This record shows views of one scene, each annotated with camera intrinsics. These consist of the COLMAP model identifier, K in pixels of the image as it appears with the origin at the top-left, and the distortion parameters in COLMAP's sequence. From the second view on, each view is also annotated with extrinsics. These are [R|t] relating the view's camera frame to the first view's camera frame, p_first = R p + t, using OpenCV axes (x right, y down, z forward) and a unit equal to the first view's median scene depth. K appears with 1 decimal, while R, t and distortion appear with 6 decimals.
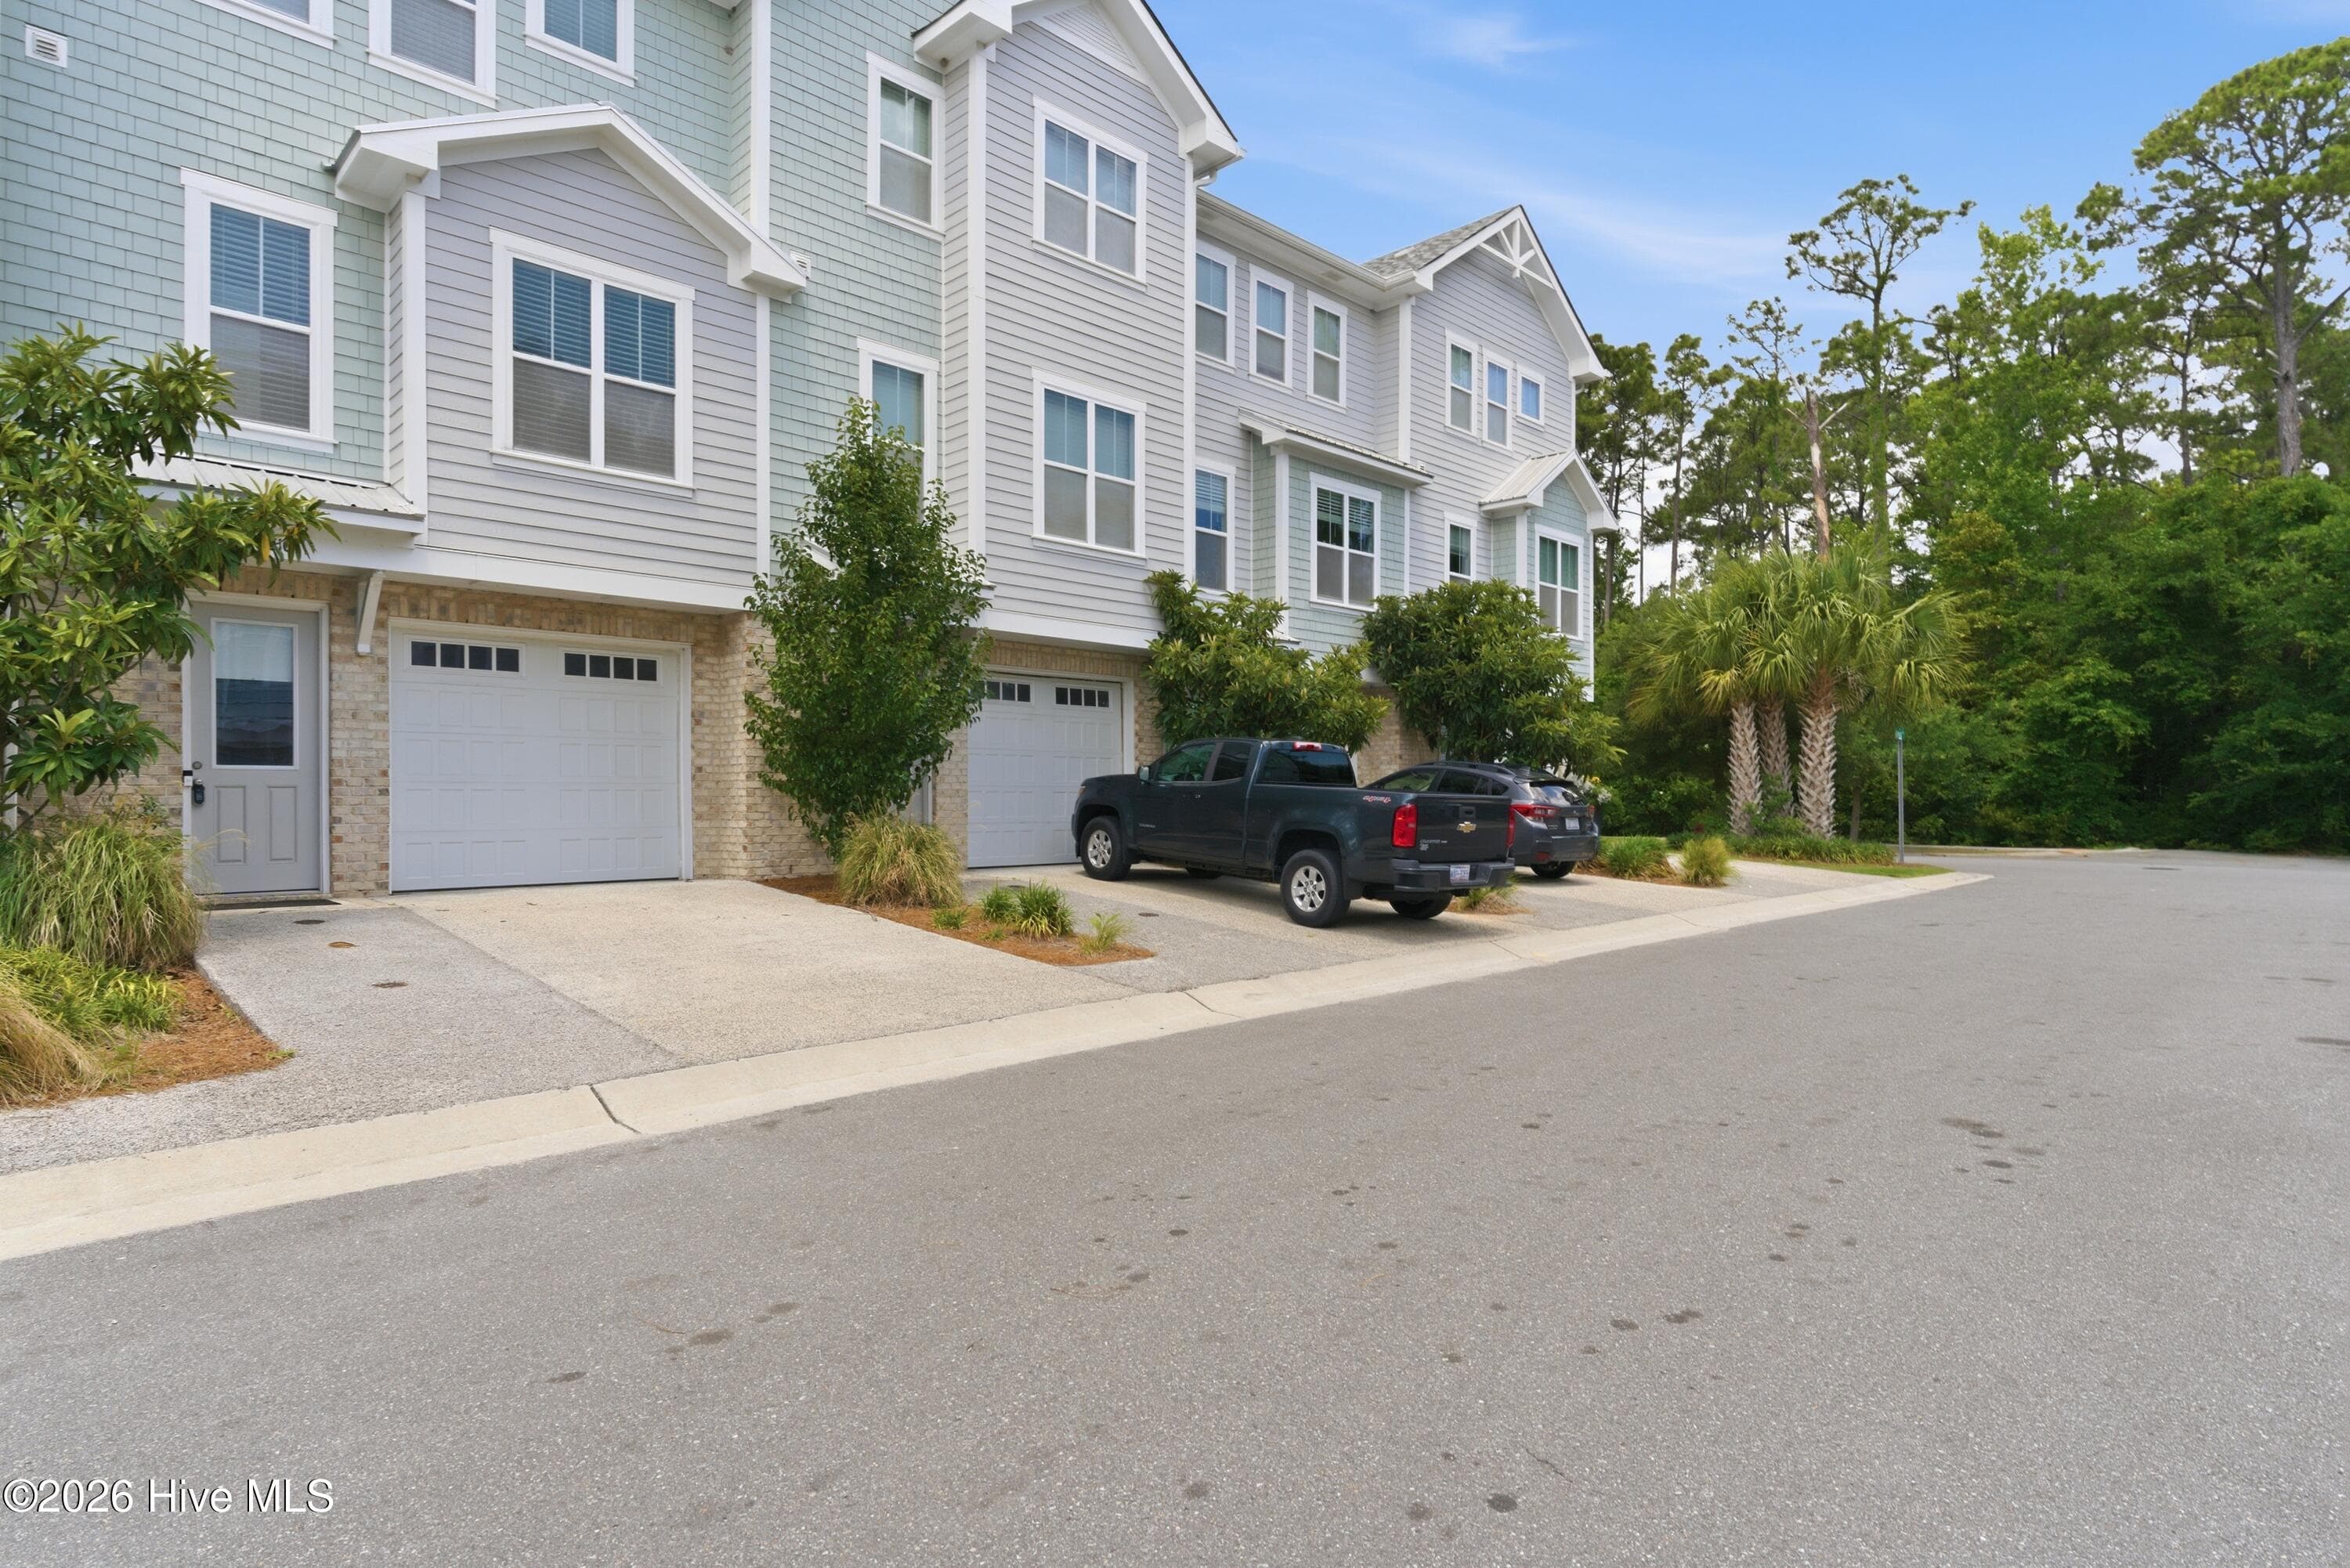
lens RADIAL K [[1251.1, 0, 1171.0], [0, 1251.1, 789.0], [0, 0, 1]] dist [0.006076, -0.000498]
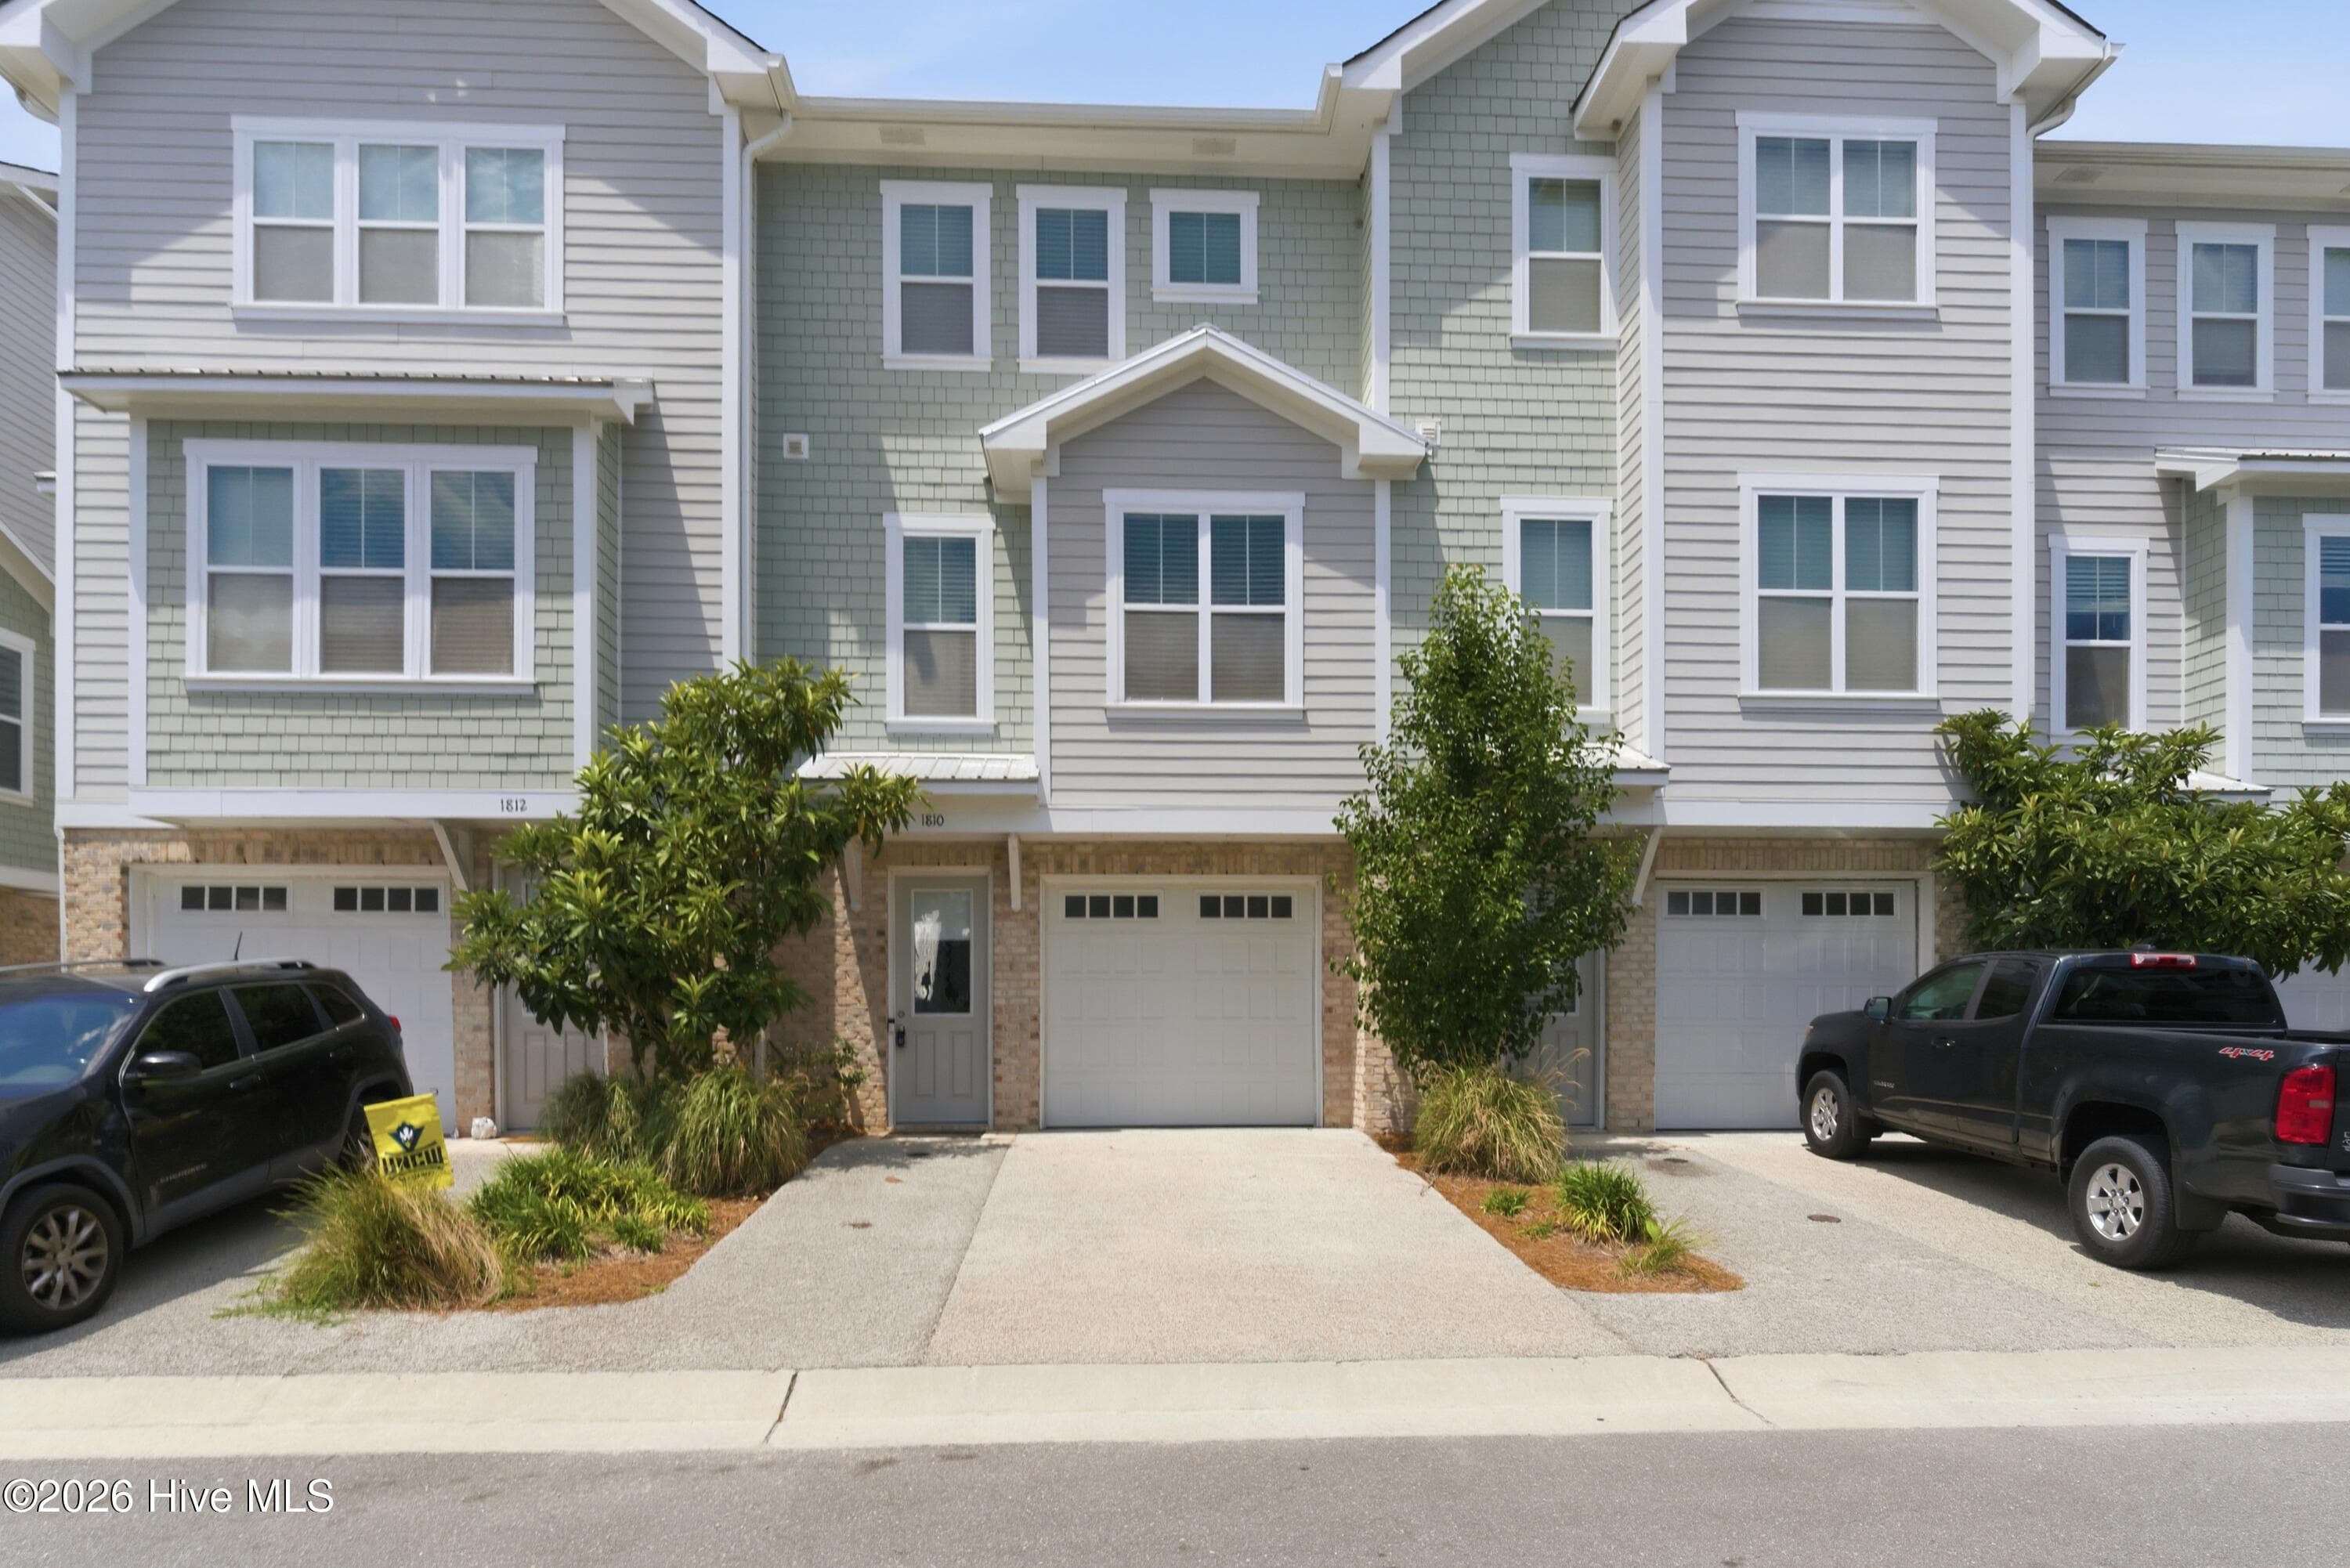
lens RADIAL K [[1246.4, 0, 1170.4], [0, 1246.4, 1020.6], [0, 0, 1]] dist [0.011147, -0.007022]
pose [[0.741655, -0.005643, -0.670758, 0.168917], [0.006920, 0.999976, -0.000762, -0.008630], [0.670746, -0.004076, 0.741676, 0.248960]]
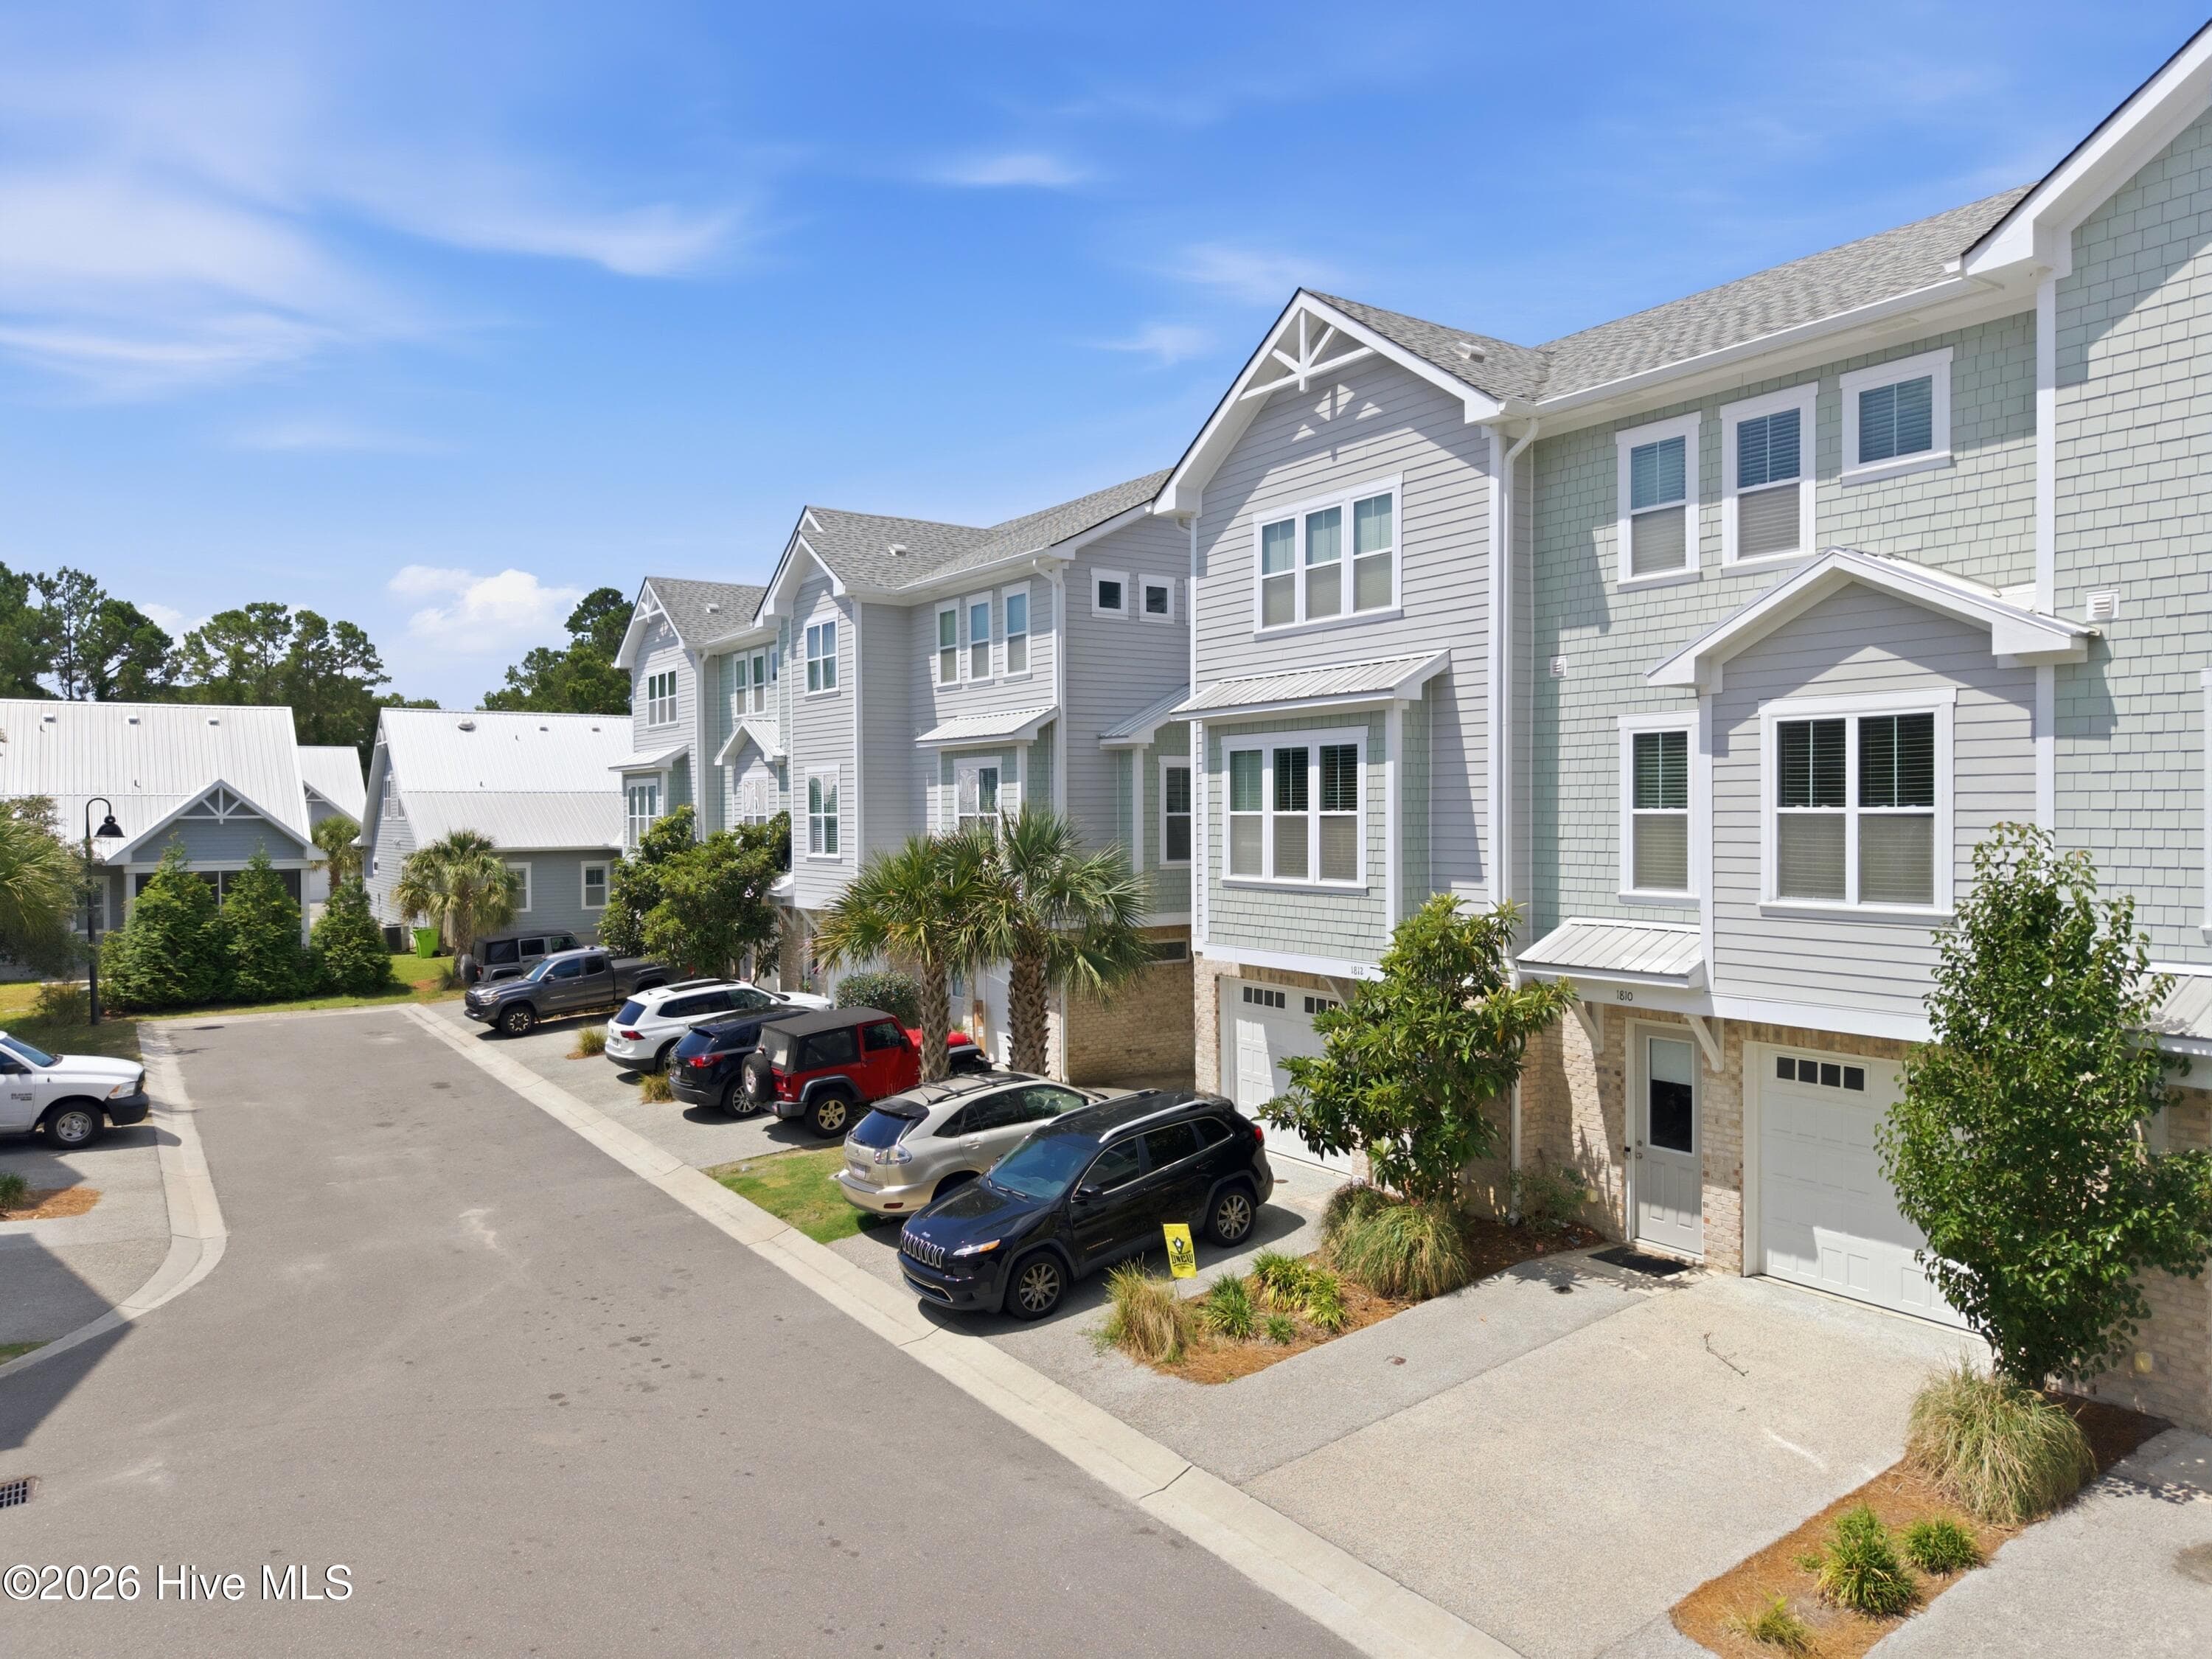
lens RADIAL K [[1460.3, 0, 1133.9], [0, 1460.3, 811.3], [0, 0, 1]] dist [0.043460, -0.042700]
pose [[-0.168961, -0.000775, -0.985622, 0.755080], [0.011636, 0.999928, -0.002781, -0.321453], [0.985554, -0.011939, -0.168940, 0.613276]]
